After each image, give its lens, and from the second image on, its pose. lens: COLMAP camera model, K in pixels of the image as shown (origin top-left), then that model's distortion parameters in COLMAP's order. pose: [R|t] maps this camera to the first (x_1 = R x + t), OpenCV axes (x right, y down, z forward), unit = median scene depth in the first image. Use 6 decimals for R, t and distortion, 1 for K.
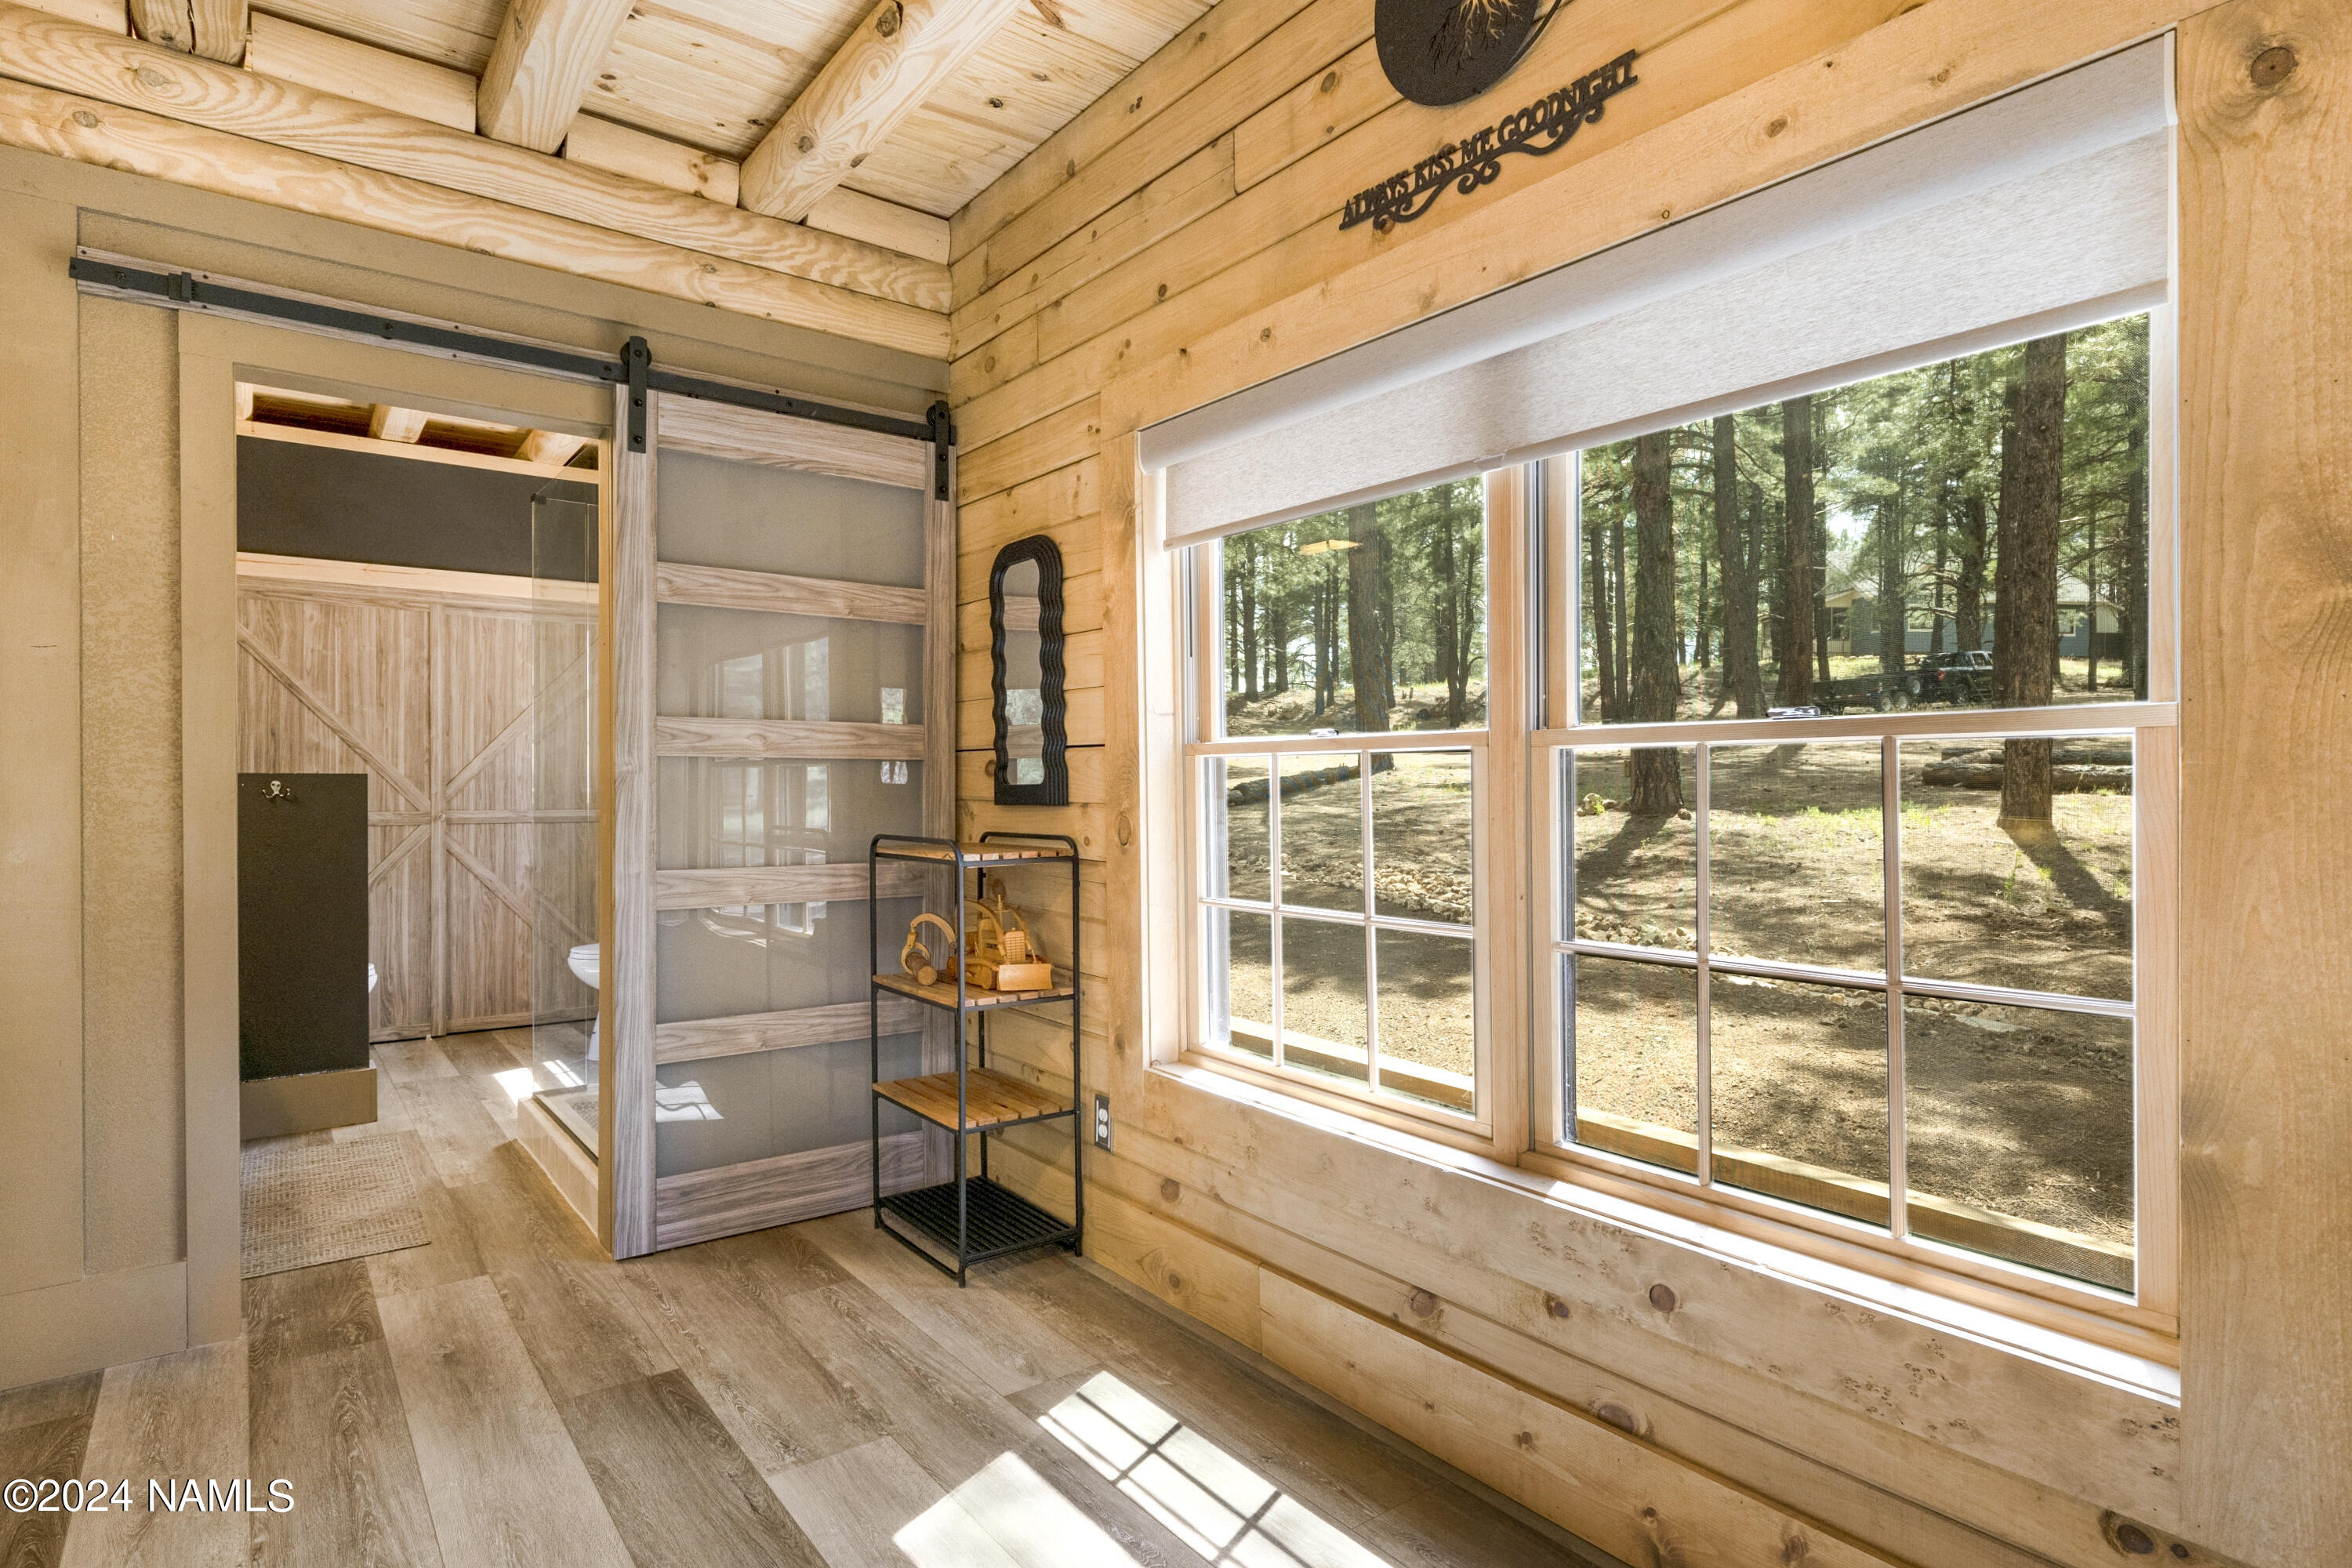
lens RADIAL K [[1249.3, 0, 1162.8], [0, 1249.3, 781.9], [0, 0, 1]] dist [0.006912, 0.000538]
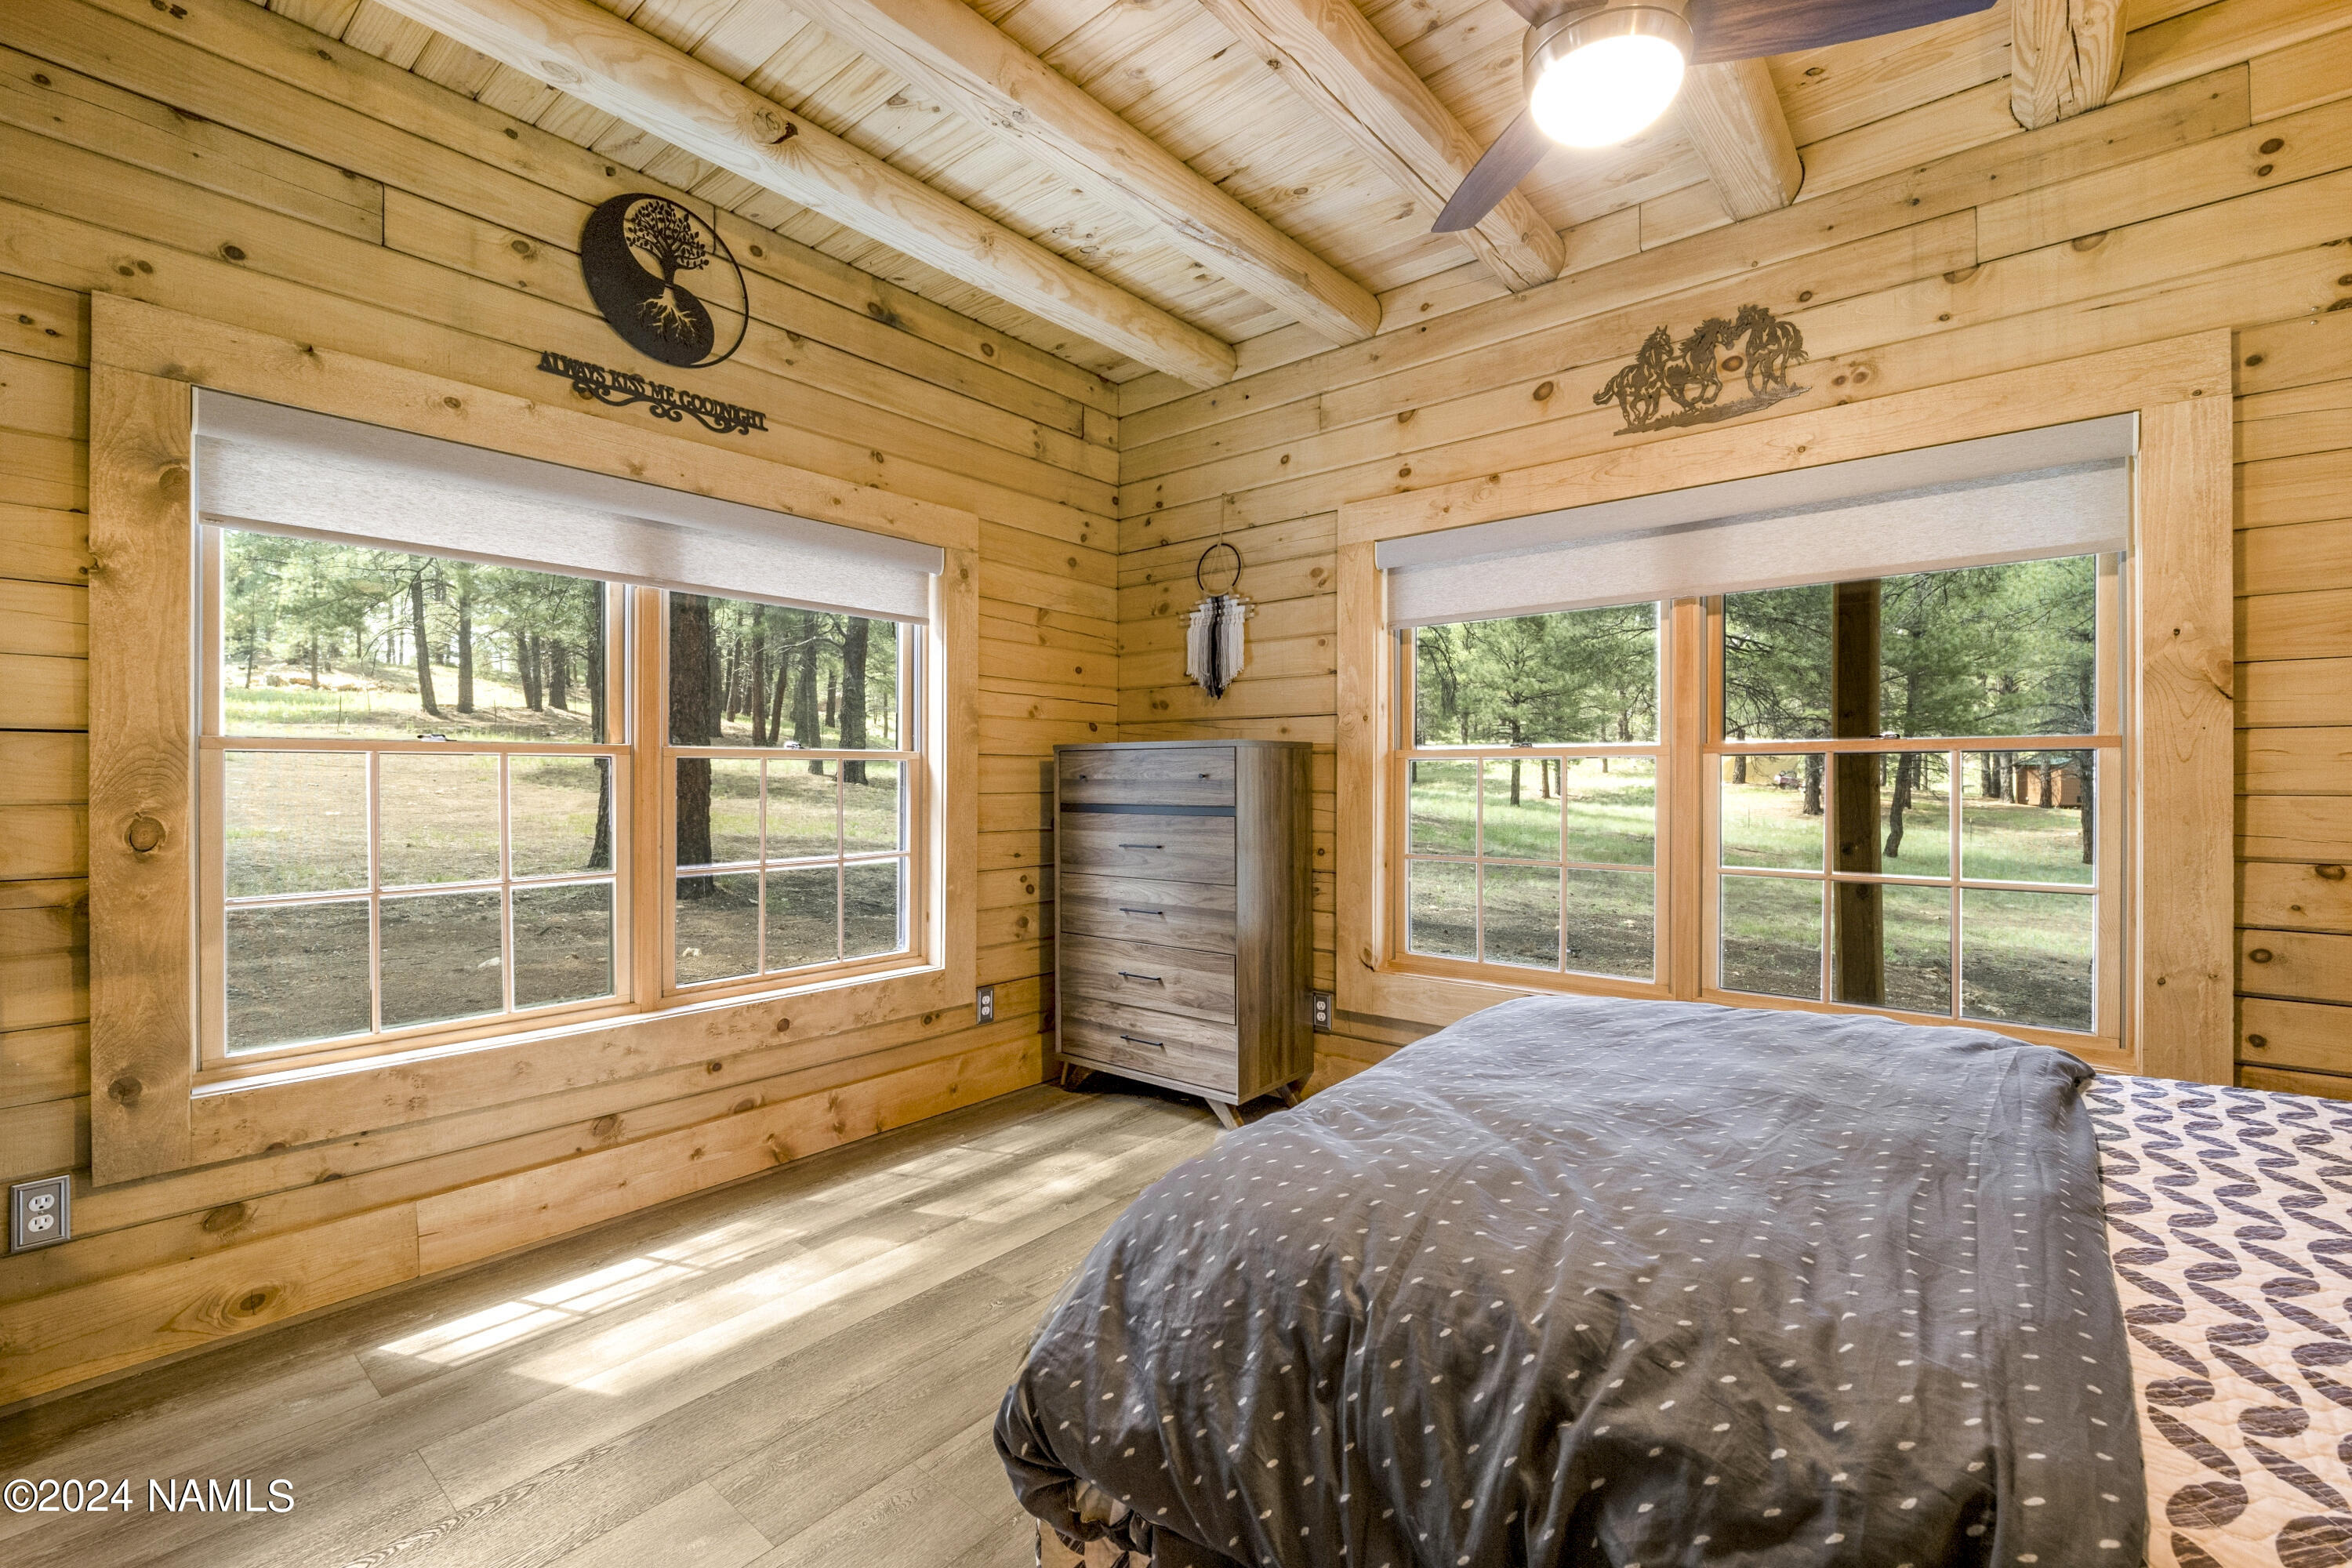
lens RADIAL K [[1016.4, 0, 1172.9], [0, 1016.4, 783.1], [0, 0, 1]] dist [-0.000425, -0.000026]
pose [[-0.236879, -0.001070, 0.971539, -0.699753], [0.004176, 0.999989, 0.002120, 0.004373], [-0.971530, 0.004559, -0.236872, 0.385211]]
